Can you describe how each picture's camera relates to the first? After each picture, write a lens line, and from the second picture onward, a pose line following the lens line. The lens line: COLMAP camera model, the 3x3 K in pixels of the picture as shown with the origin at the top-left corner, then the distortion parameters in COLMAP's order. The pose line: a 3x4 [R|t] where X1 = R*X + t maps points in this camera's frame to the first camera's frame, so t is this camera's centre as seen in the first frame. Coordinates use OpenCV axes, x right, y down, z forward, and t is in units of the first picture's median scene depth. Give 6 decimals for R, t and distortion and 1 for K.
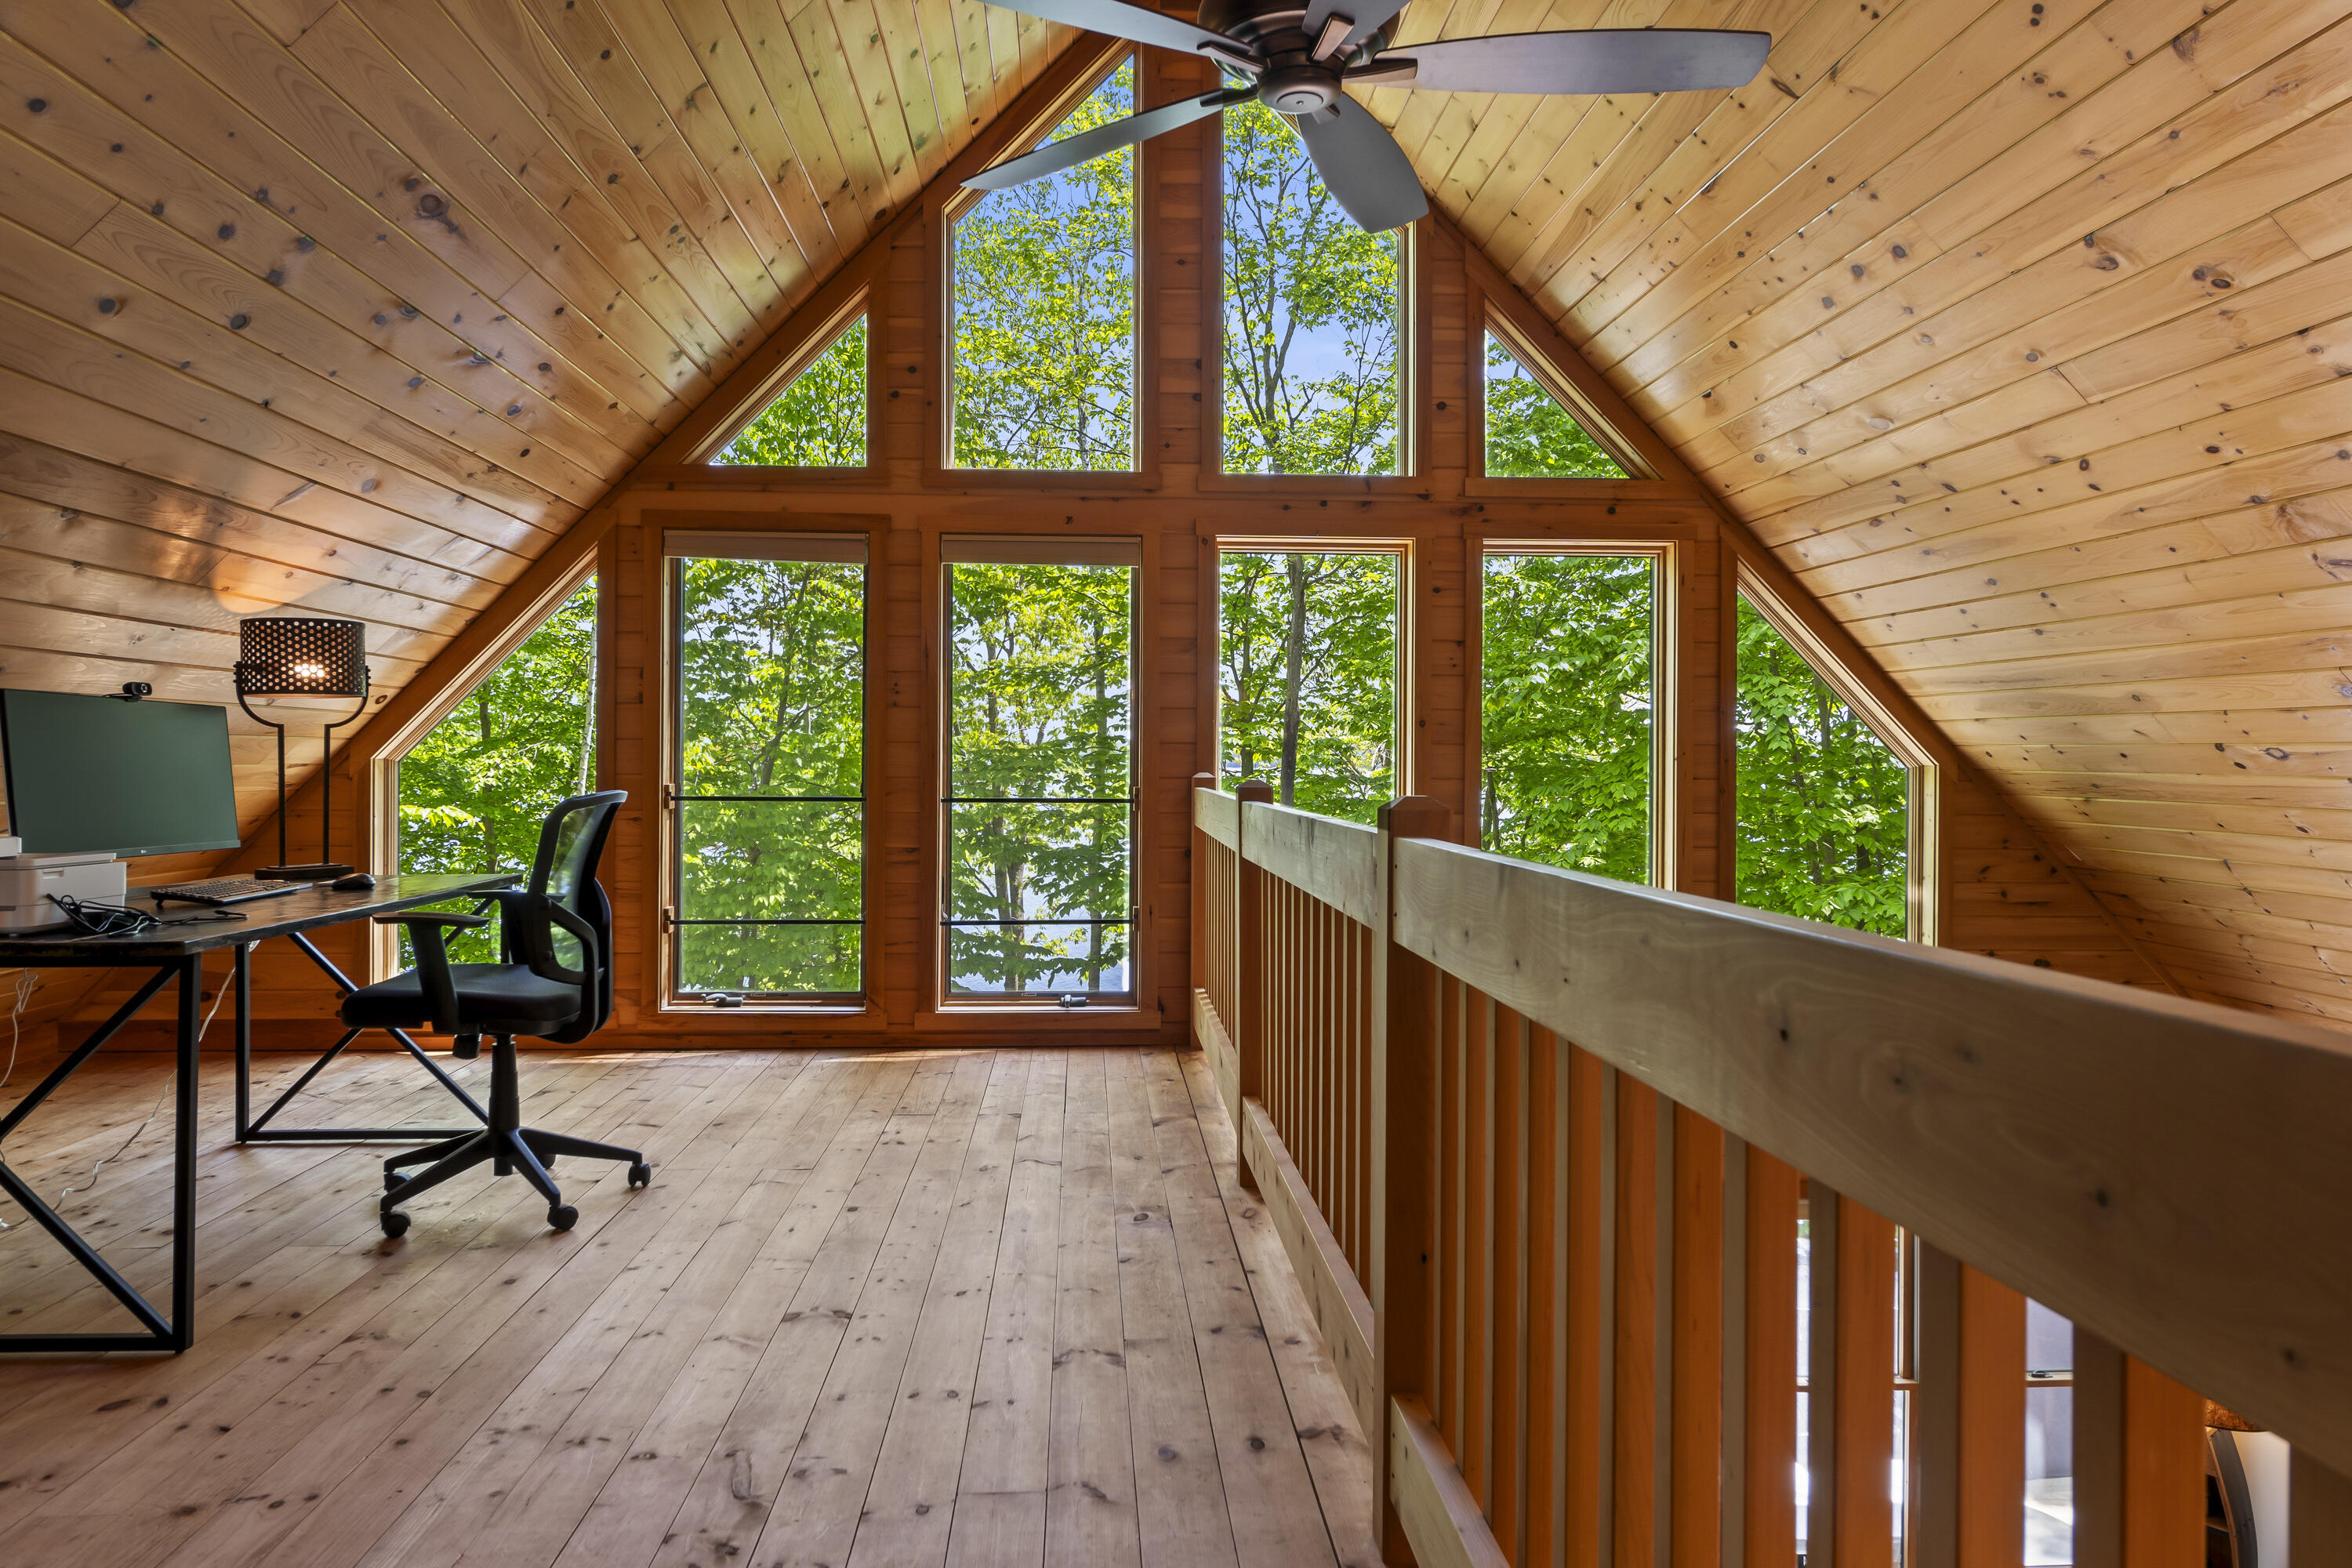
lens RADIAL K [[1551.5, 0, 1173.8], [0, 1551.5, 771.7], [0, 0, 1]] dist [0.000596, -0.001218]
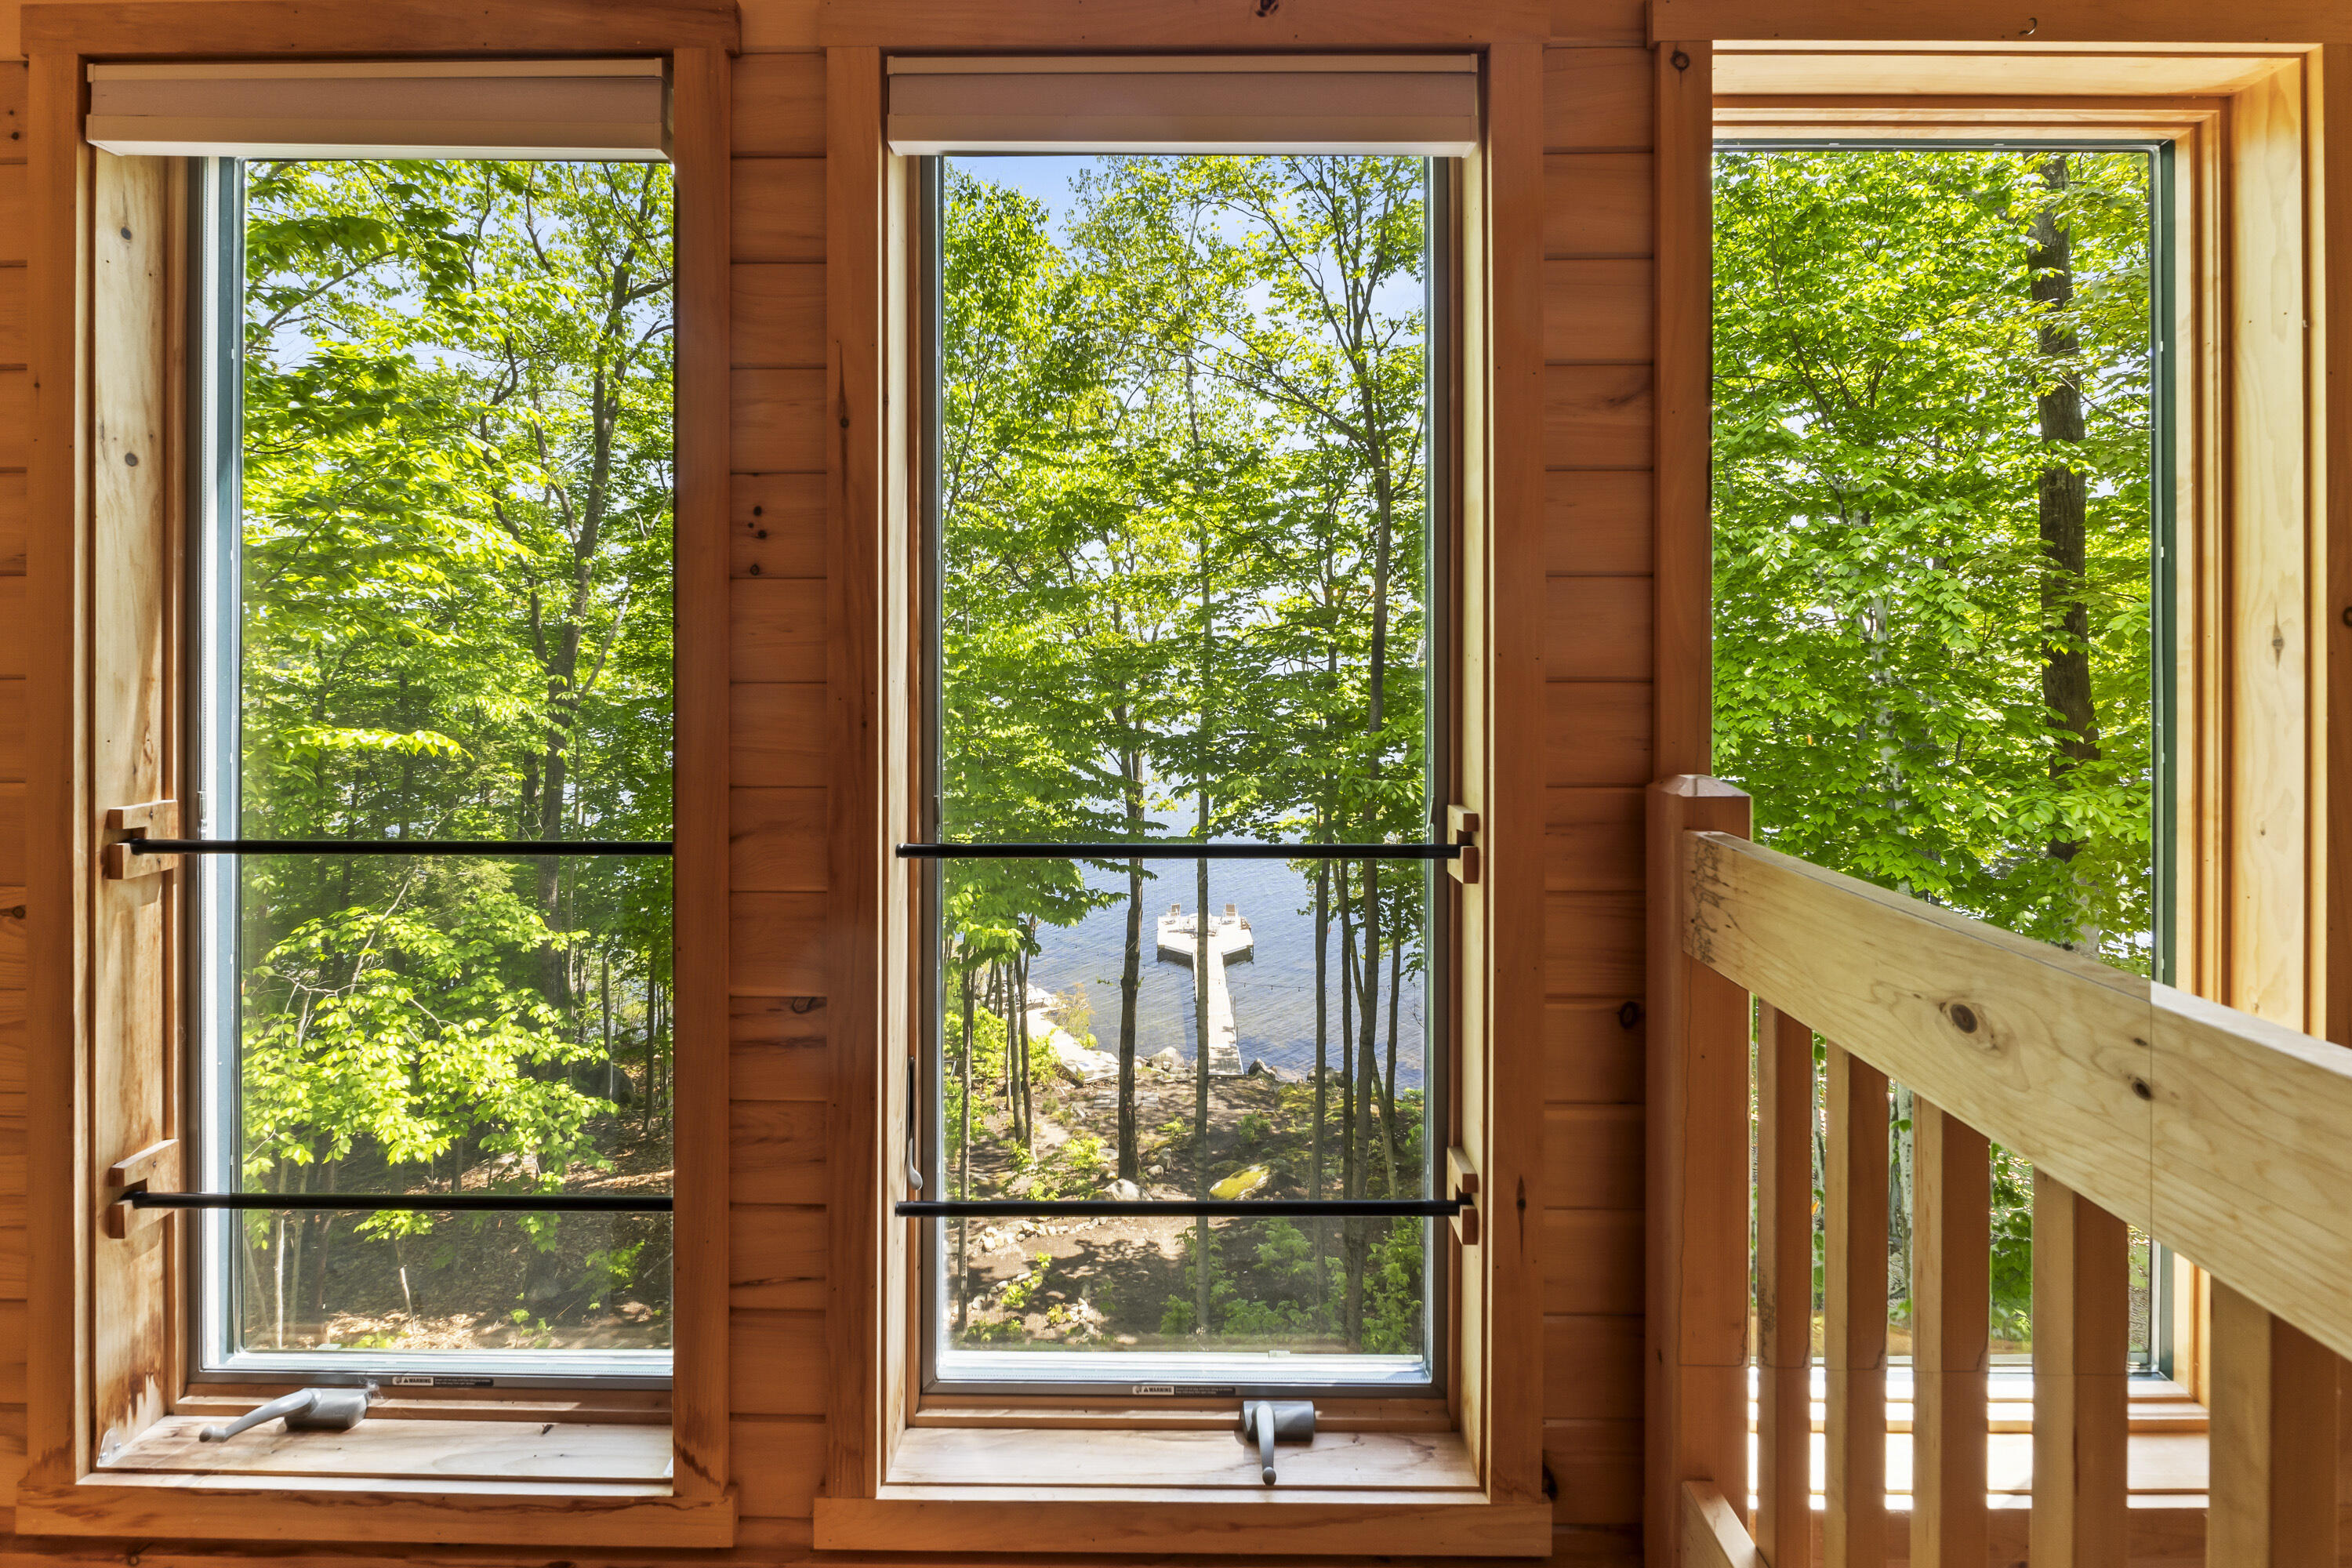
lens RADIAL K [[1024.0, 0, 1175.9], [0, 1024.0, 734.1], [0, 0, 1]] dist [-0.000234, 0.000056]
pose [[0.997917, 0.000542, -0.064505, -0.074416], [0.004304, 0.997177, 0.074968, -0.024969], [0.064363, -0.075089, 0.995097, 0.798580]]
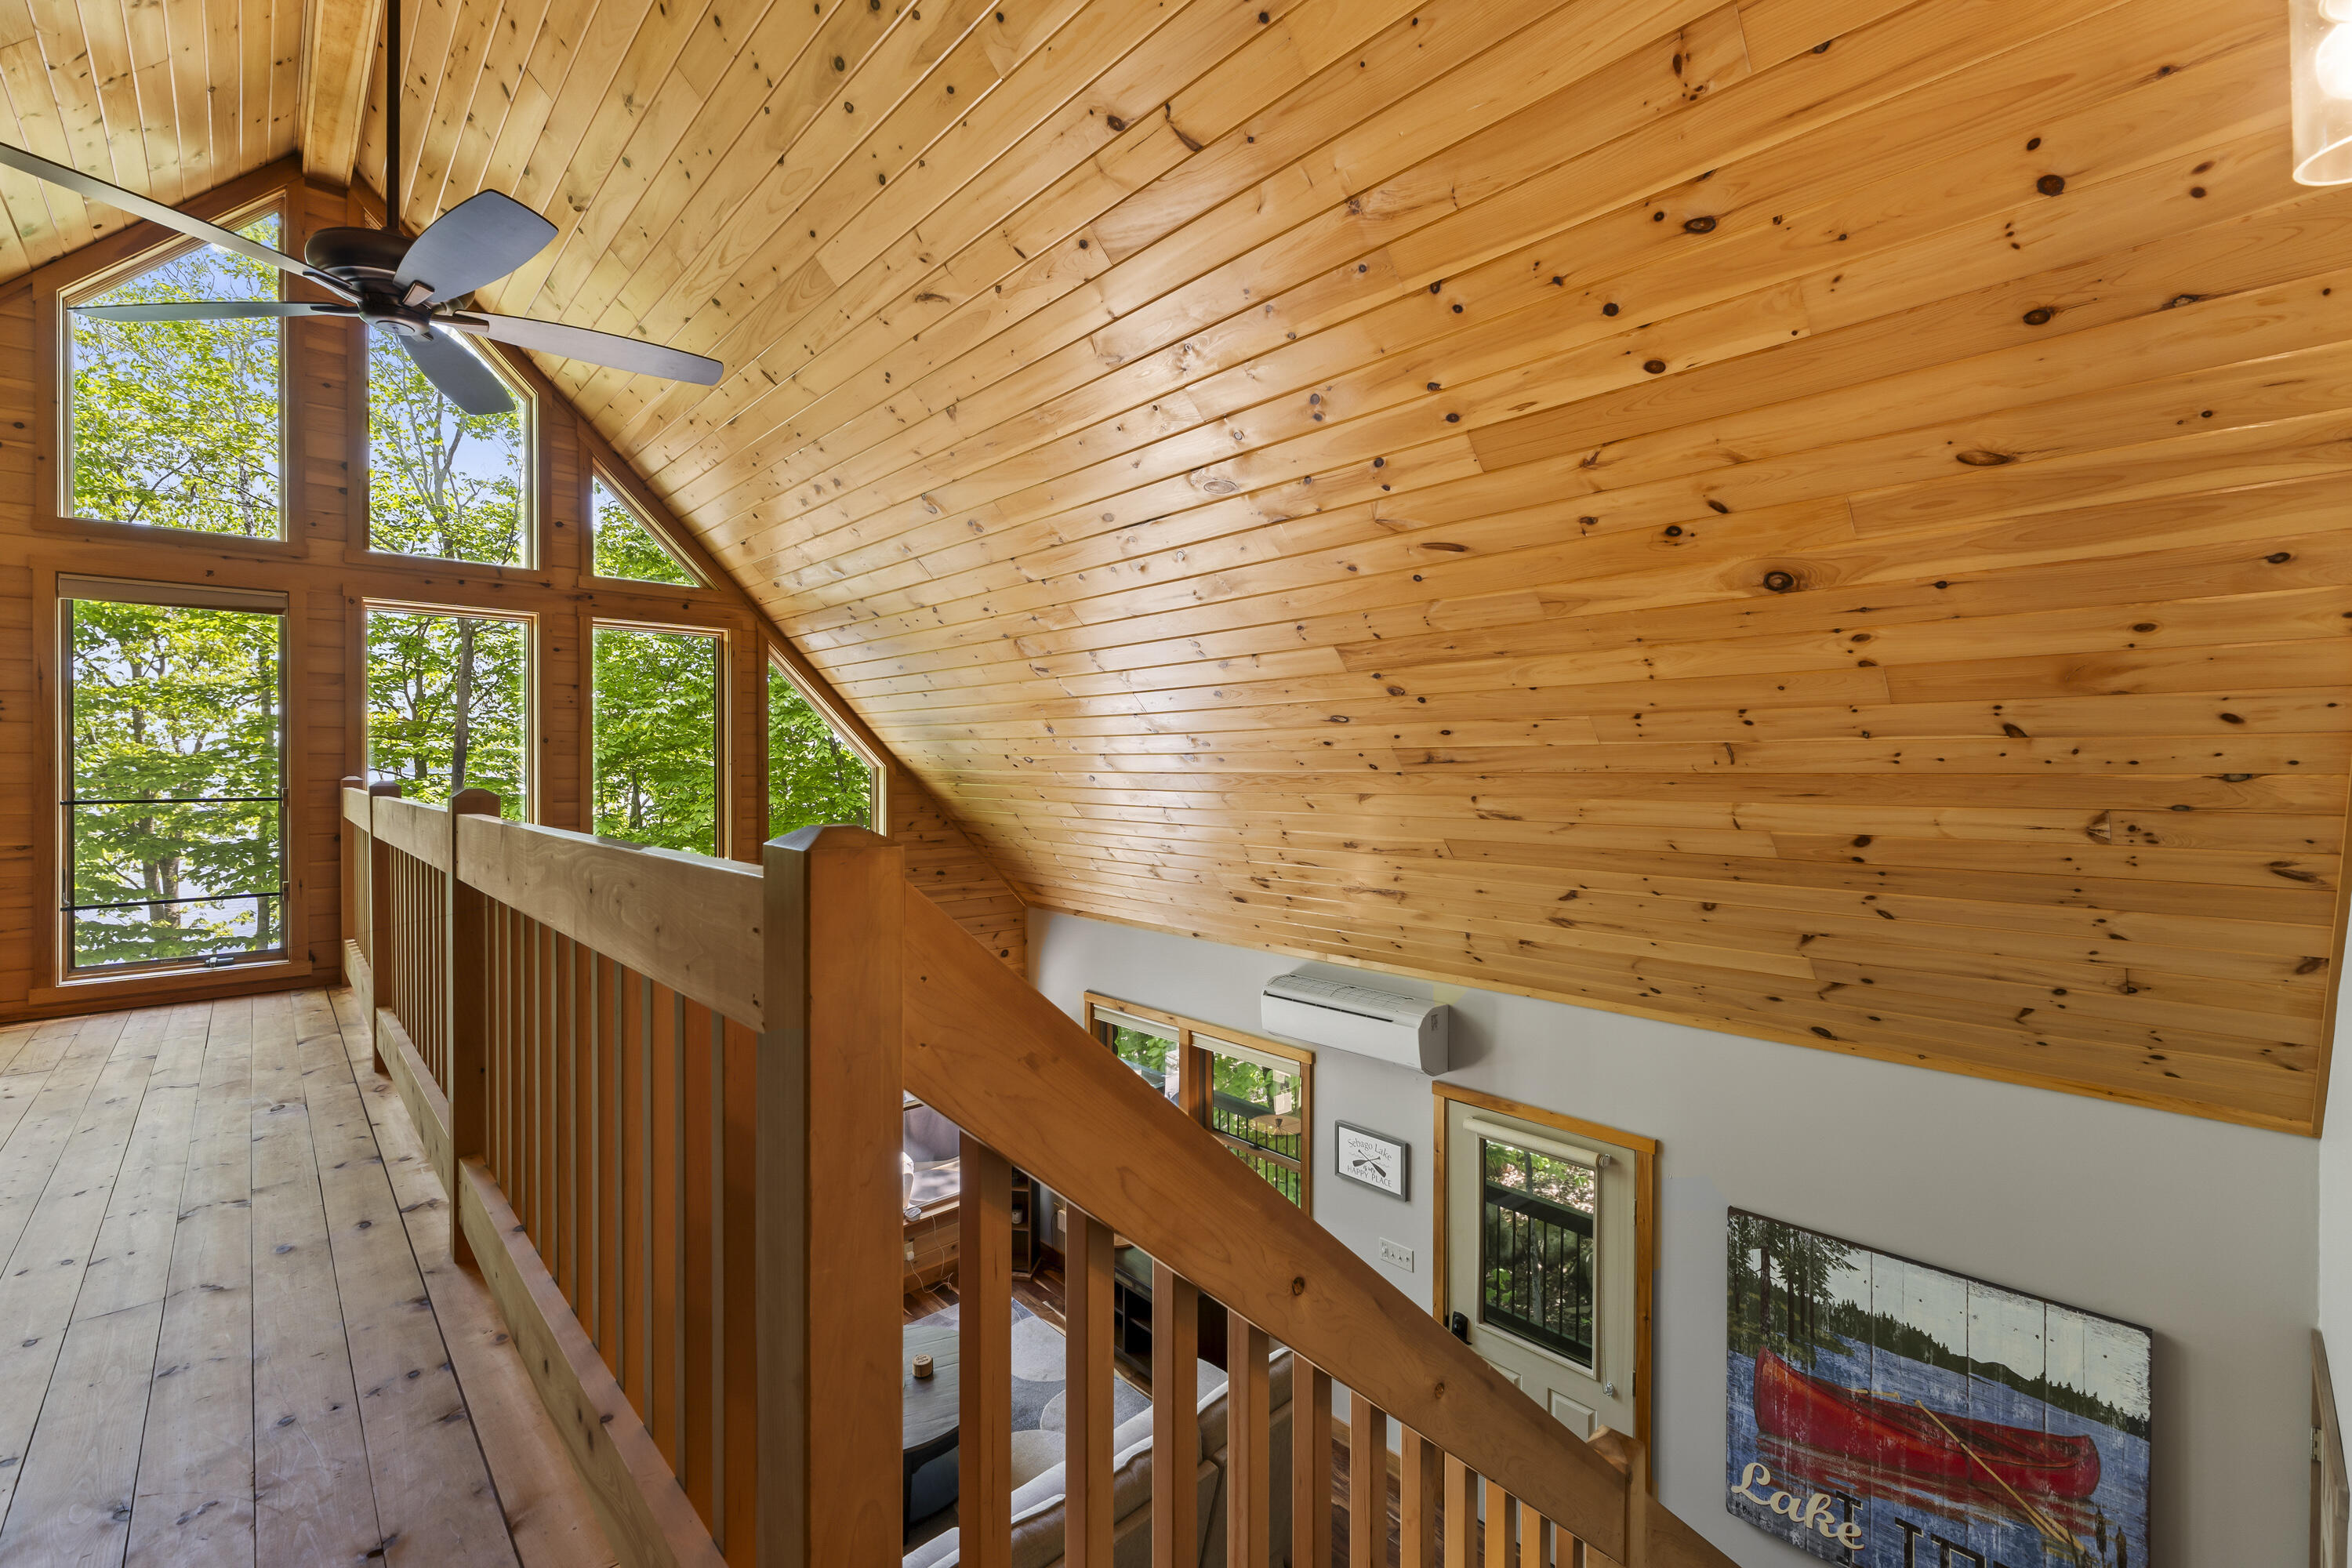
lens RADIAL K [[993.4, 0, 1178.2], [0, 993.4, 770.7], [0, 0, 1]] dist [-0.007881, 0.000292]
pose [[0.768855, -0.009568, 0.639352, 0.022098], [0.010013, 0.999946, 0.002922, 0.000563], [-0.639345, 0.004155, 0.768909, -0.097273]]
